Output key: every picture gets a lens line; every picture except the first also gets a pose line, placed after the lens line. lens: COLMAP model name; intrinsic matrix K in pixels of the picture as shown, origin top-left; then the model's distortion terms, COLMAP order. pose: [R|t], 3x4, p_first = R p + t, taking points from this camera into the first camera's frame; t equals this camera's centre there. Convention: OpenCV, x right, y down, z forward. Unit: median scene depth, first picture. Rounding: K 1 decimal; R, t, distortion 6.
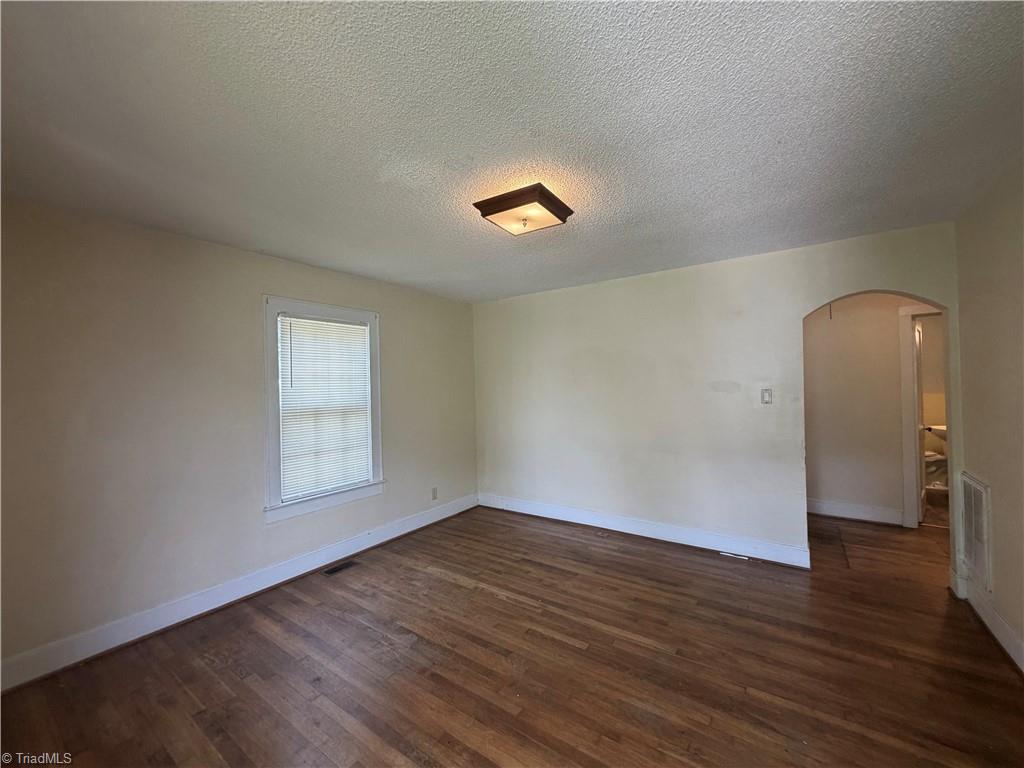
lens RADIAL K [[406.7, 0, 508.8], [0, 406.7, 382.1], [0, 0, 1]] dist [-0.003017, -0.000239]
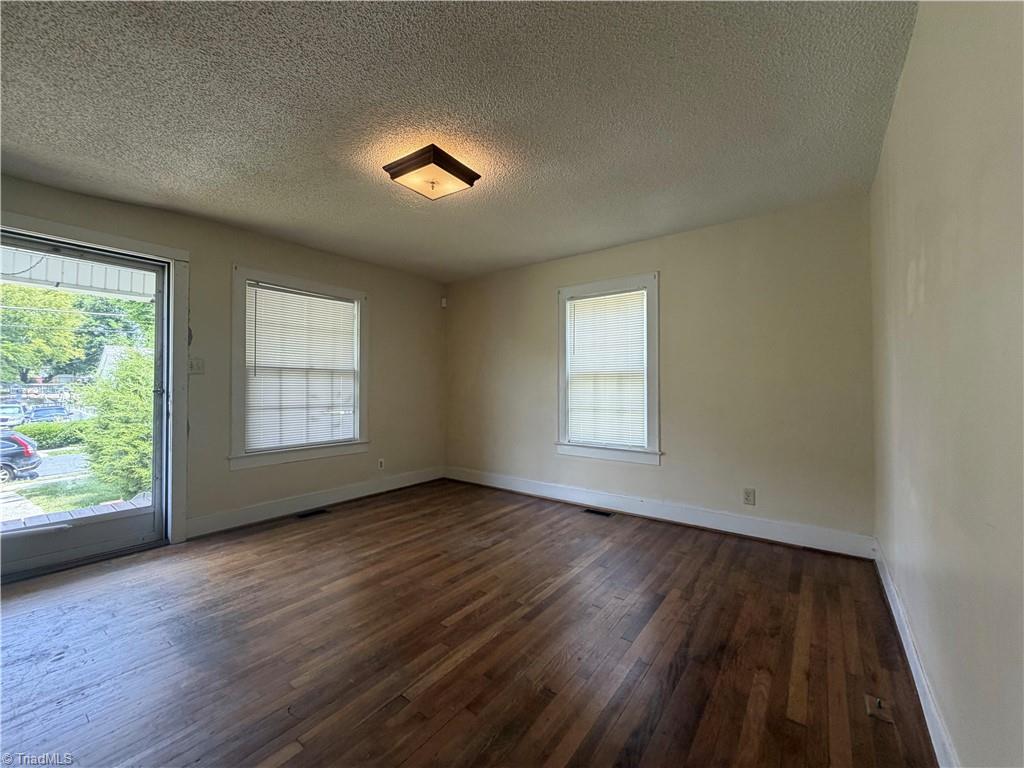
lens RADIAL K [[406.7, 0, 508.8], [0, 406.7, 382.1], [0, 0, 1]] dist [-0.003017, -0.000239]
pose [[-0.029991, 0.016487, -0.999414, 0.808424], [0.011764, 0.999801, 0.016140, 0.081341], [0.999481, -0.011273, -0.030179, 0.887878]]
